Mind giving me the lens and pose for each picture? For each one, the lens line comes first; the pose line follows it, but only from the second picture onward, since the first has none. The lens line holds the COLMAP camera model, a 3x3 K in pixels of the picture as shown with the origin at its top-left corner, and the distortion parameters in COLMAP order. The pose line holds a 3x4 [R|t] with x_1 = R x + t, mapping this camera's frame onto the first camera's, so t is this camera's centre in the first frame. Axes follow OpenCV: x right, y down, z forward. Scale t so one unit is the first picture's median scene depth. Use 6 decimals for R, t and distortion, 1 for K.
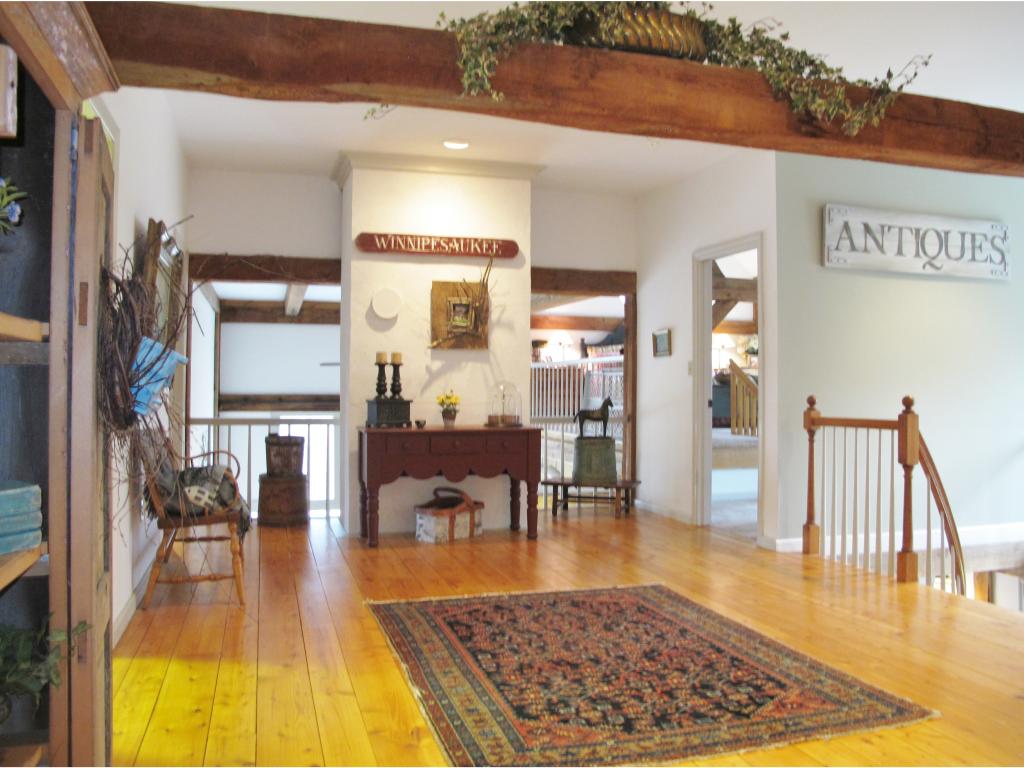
lens RADIAL K [[858.7, 0, 530.4], [0, 858.7, 380.1], [0, 0, 1]] dist [-0.150672, 0.118937]
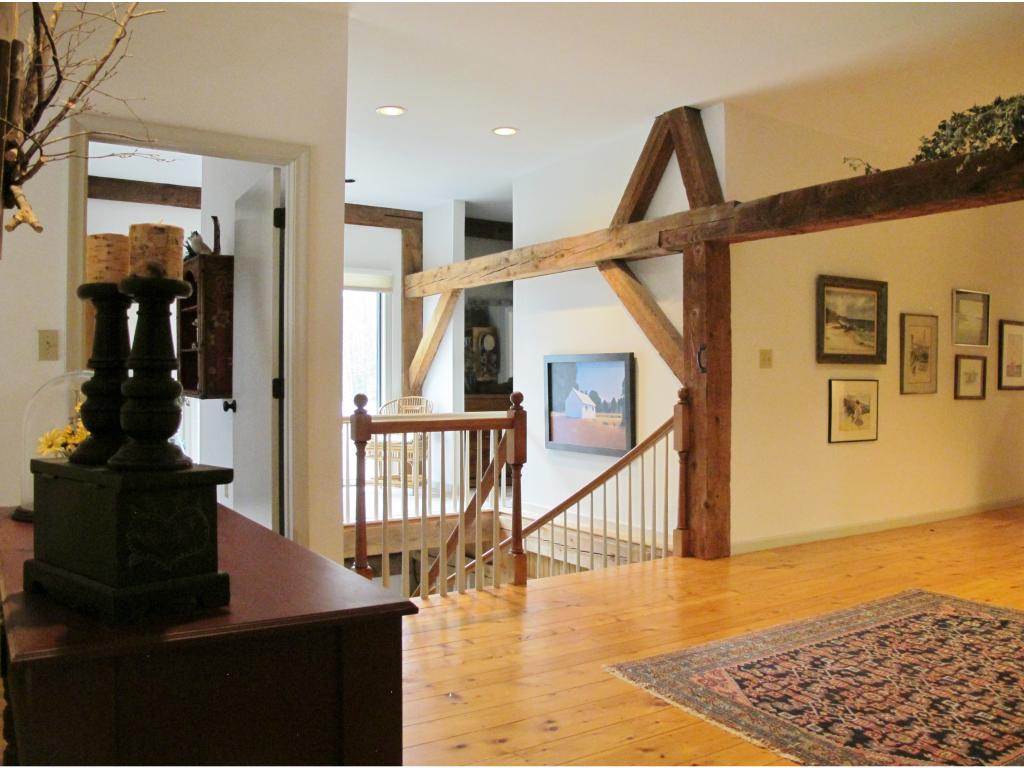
lens RADIAL K [[858.7, 0, 530.4], [0, 858.7, 380.1], [0, 0, 1]] dist [-0.150672, 0.118937]
pose [[-0.276171, -0.009383, 0.961063, -0.767463], [-0.017319, 0.999839, 0.004785, 0.003229], [-0.960952, -0.015323, -0.276289, 1.949700]]
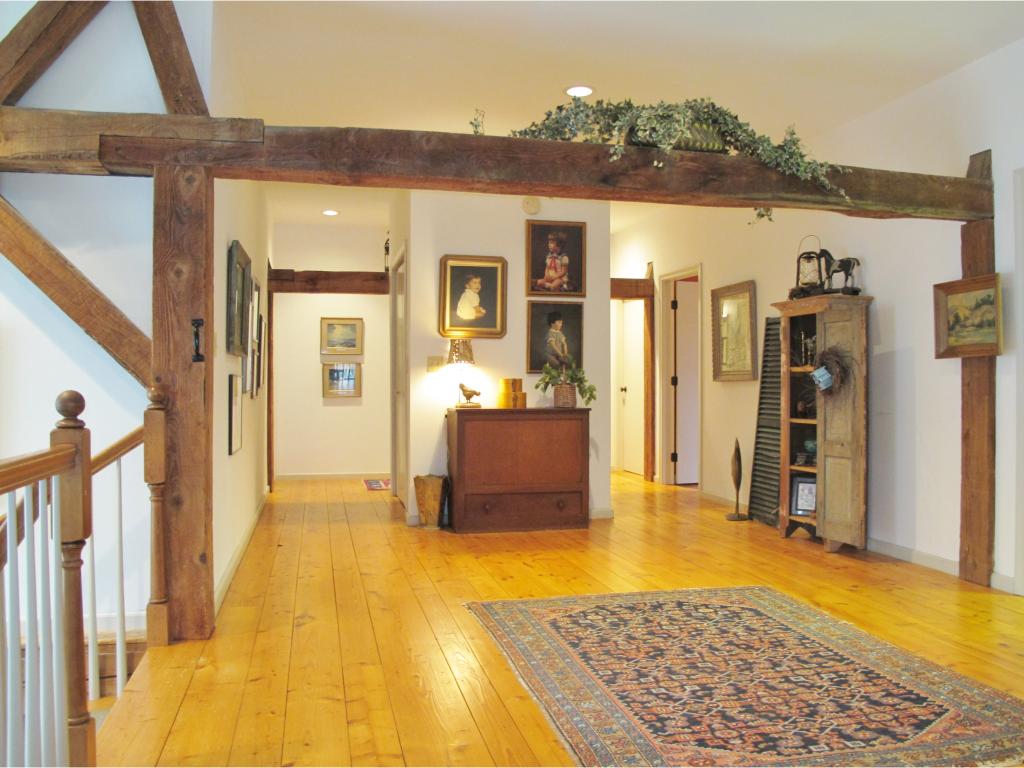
lens RADIAL K [[858.7, 0, 530.4], [0, 858.7, 380.1], [0, 0, 1]] dist [-0.150672, 0.118937]
pose [[-0.998329, -0.005074, 0.057555, 0.263850], [-0.005956, 0.999867, -0.015175, 0.029468], [-0.057471, -0.015493, -0.998227, 2.241120]]
